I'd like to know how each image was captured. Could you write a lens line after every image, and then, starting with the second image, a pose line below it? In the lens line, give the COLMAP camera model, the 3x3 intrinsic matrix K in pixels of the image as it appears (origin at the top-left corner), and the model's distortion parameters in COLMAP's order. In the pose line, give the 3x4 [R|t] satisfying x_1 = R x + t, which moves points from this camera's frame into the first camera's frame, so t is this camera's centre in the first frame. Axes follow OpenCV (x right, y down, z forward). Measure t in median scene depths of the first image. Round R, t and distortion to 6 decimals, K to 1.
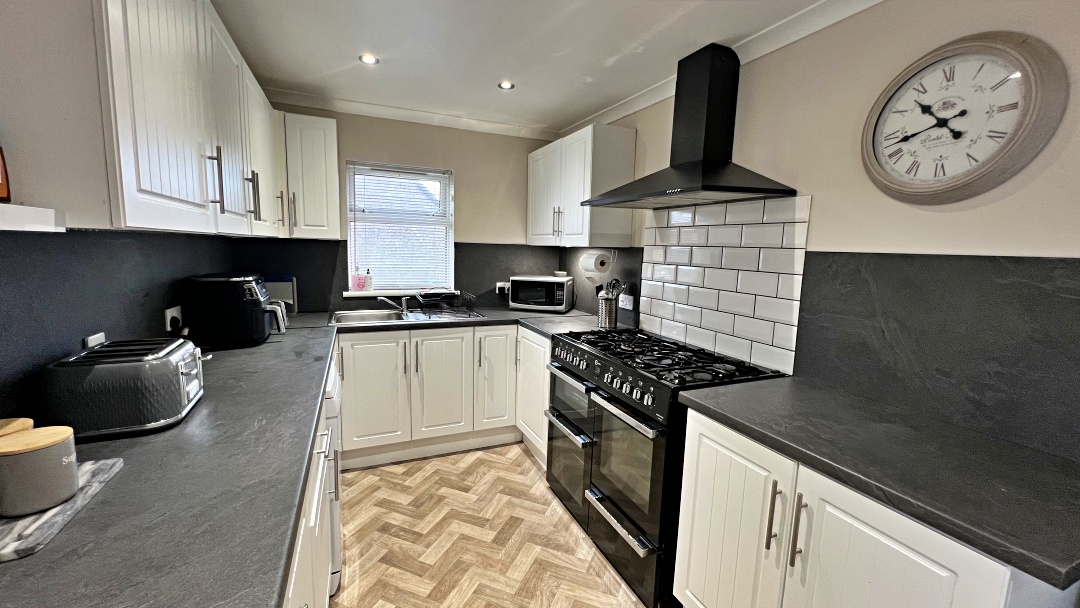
lens RADIAL K [[430.8, 0, 538.8], [0, 430.8, 303.5], [0, 0, 1]] dist [-0.003051, 0.000150]
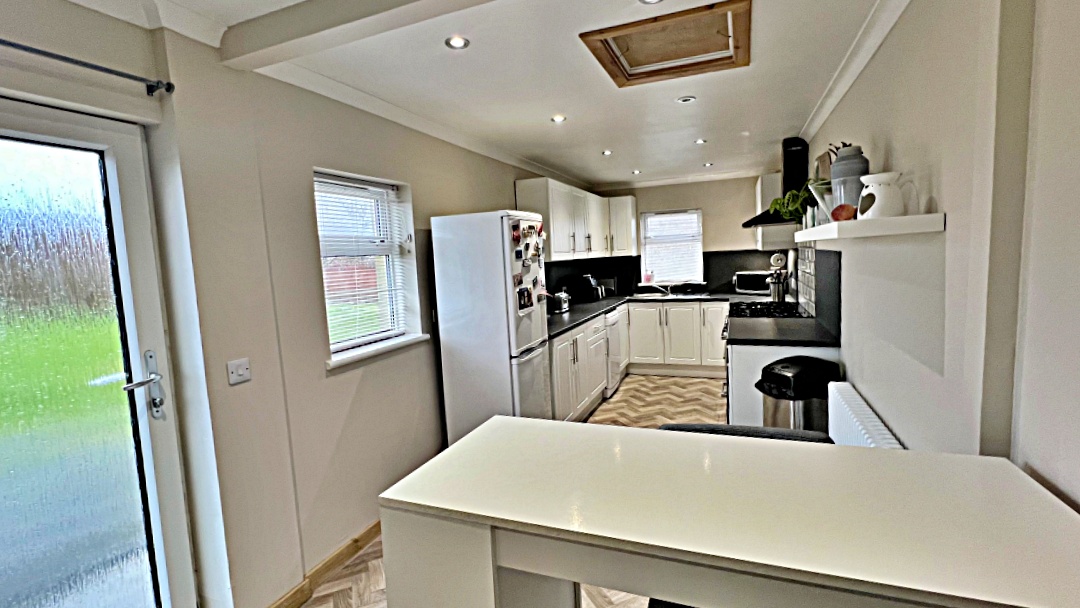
lens RADIAL K [[482.8, 0, 537.4], [0, 482.8, 300.7], [0, 0, 1]] dist [0.005257, 0.000155]
pose [[0.694575, 0.004898, -0.719404, 0.843984], [-0.025878, 0.999500, -0.018180, 0.109987], [0.718955, 0.031244, 0.694354, -0.855796]]
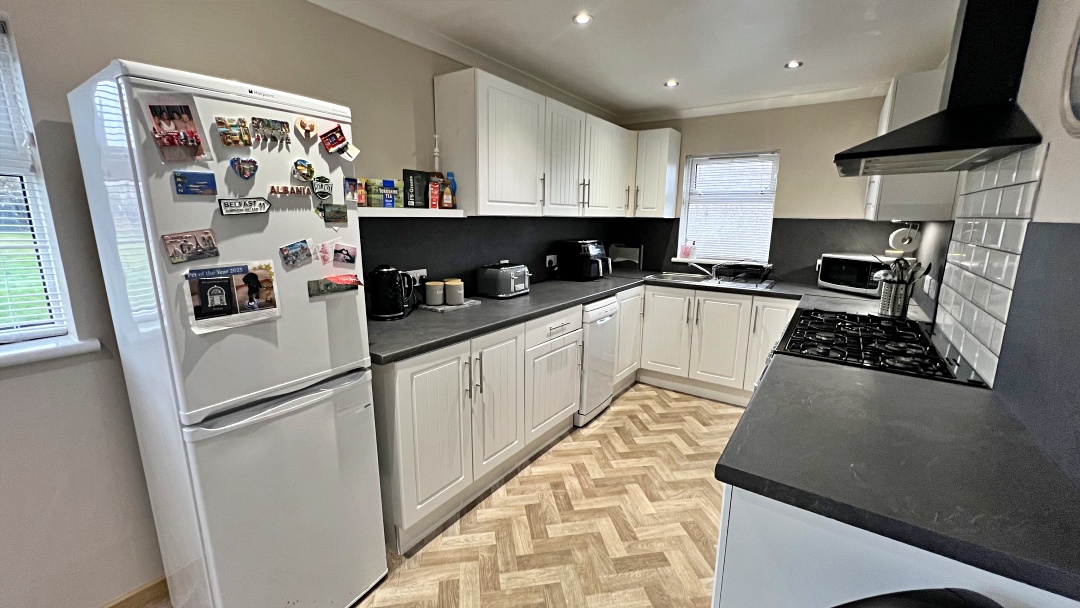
lens RADIAL K [[430.8, 0, 538.7], [0, 430.8, 301.4], [0, 0, 1]] dist [-0.003051, 0.000150]
pose [[0.521992, 0.144036, -0.840701, 0.532444], [-0.107161, 0.988903, 0.102891, 0.015784], [0.846192, 0.036382, 0.531635, -0.048847]]
